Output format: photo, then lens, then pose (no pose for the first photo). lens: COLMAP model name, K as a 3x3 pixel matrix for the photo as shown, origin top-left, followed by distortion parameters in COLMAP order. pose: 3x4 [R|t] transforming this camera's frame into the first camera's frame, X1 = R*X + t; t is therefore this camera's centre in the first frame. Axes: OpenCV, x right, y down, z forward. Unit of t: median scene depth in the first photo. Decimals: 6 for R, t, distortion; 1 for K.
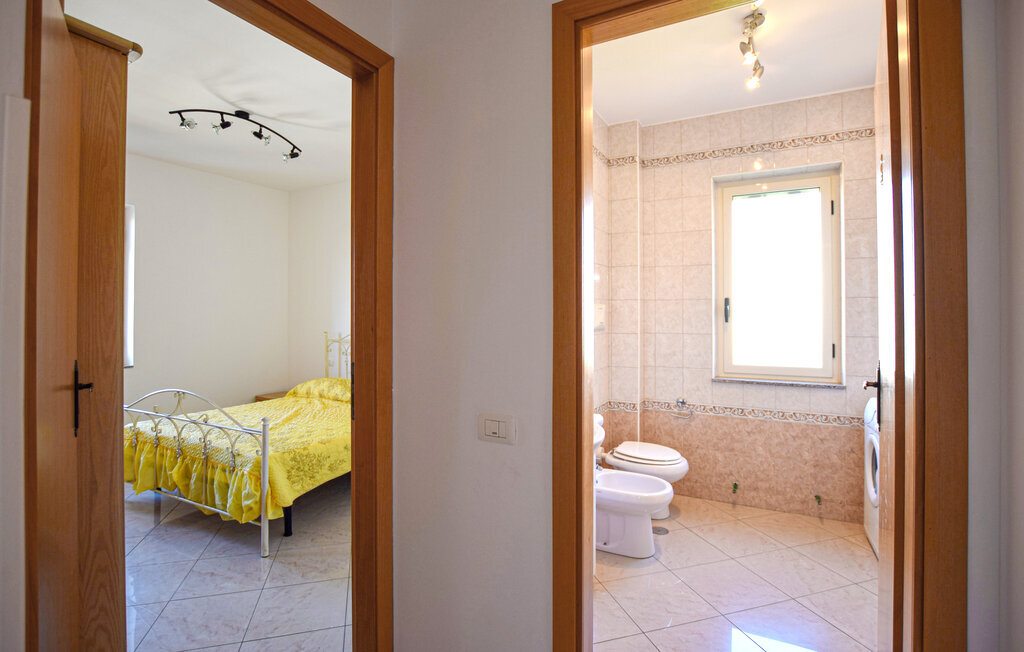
lens RADIAL K [[475.0, 0, 516.5], [0, 475.0, 317.8], [0, 0, 1]] dist [-0.023534, 0.000443]
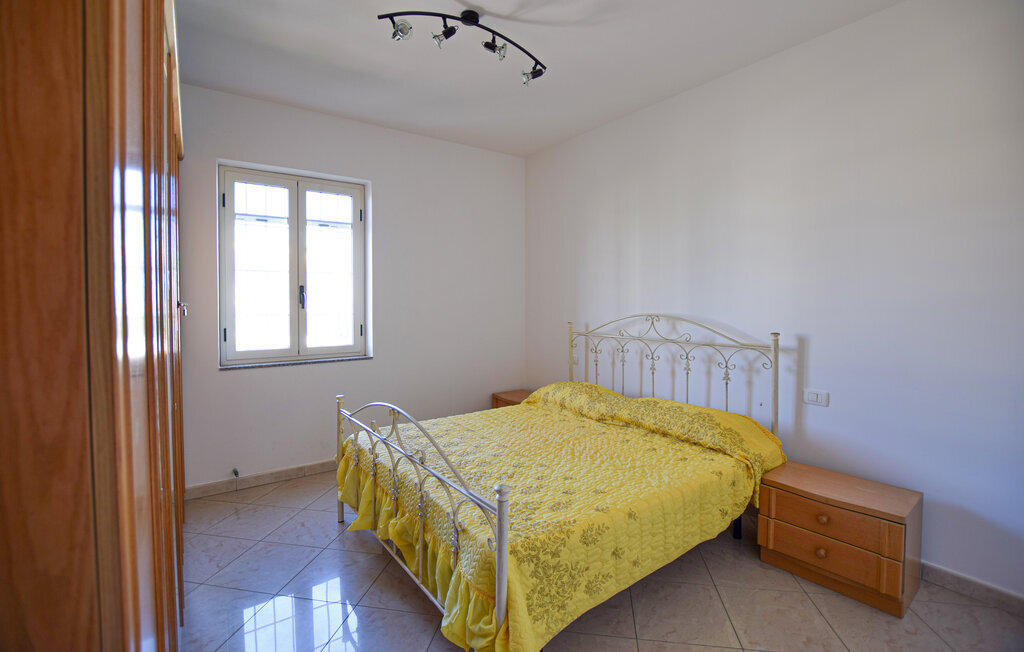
lens RADIAL K [[475.0, 0, 515.3], [0, 475.0, 323.6], [0, 0, 1]] dist [-0.023534, 0.000443]
pose [[0.896232, 0.015696, -0.443307, -0.219534], [0.002550, 0.999175, 0.040532, -0.002435], [0.443578, -0.037456, 0.895453, 0.410670]]
